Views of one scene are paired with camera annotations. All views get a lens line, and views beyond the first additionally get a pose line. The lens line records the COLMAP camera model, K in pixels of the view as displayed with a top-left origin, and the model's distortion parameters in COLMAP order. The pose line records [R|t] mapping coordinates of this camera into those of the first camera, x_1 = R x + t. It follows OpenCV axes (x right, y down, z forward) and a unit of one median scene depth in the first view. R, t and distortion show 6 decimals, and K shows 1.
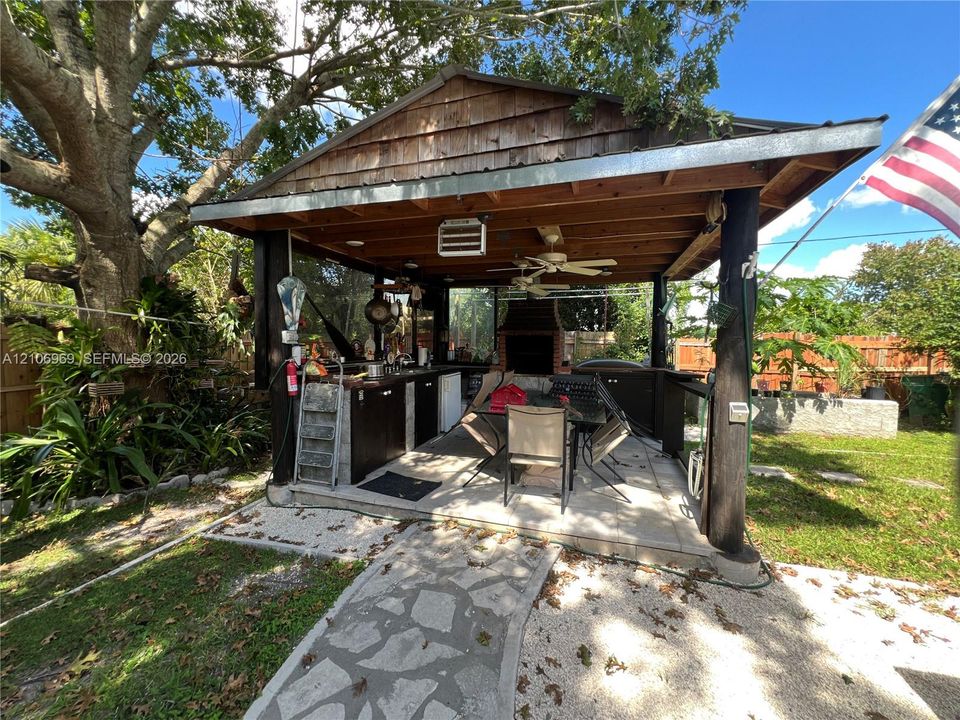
lens RADIAL K [[384.7, 0, 478.1], [0, 384.7, 356.7], [0, 0, 1]] dist [-0.004589, 0.000994]
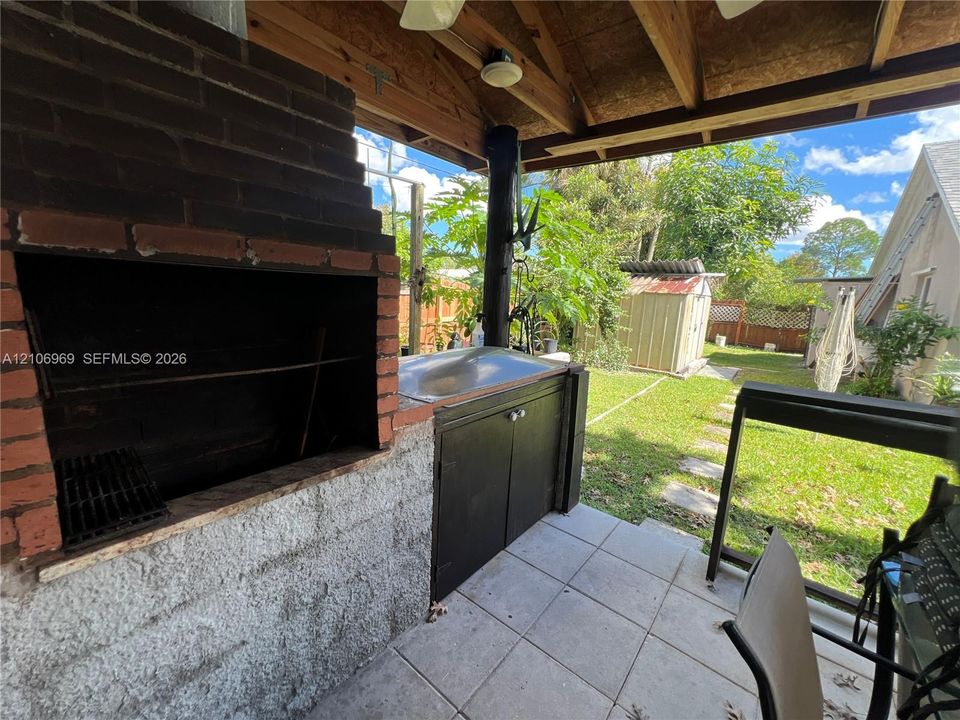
lens RADIAL K [[384.7, 0, 478.1], [0, 384.7, 356.7], [0, 0, 1]] dist [-0.004589, 0.000994]
pose [[0.376364, -0.148016, 0.914572, 0.027906], [-0.009114, 0.986516, 0.163410, -0.074814], [-0.926427, -0.069837, 0.369940, 1.408192]]
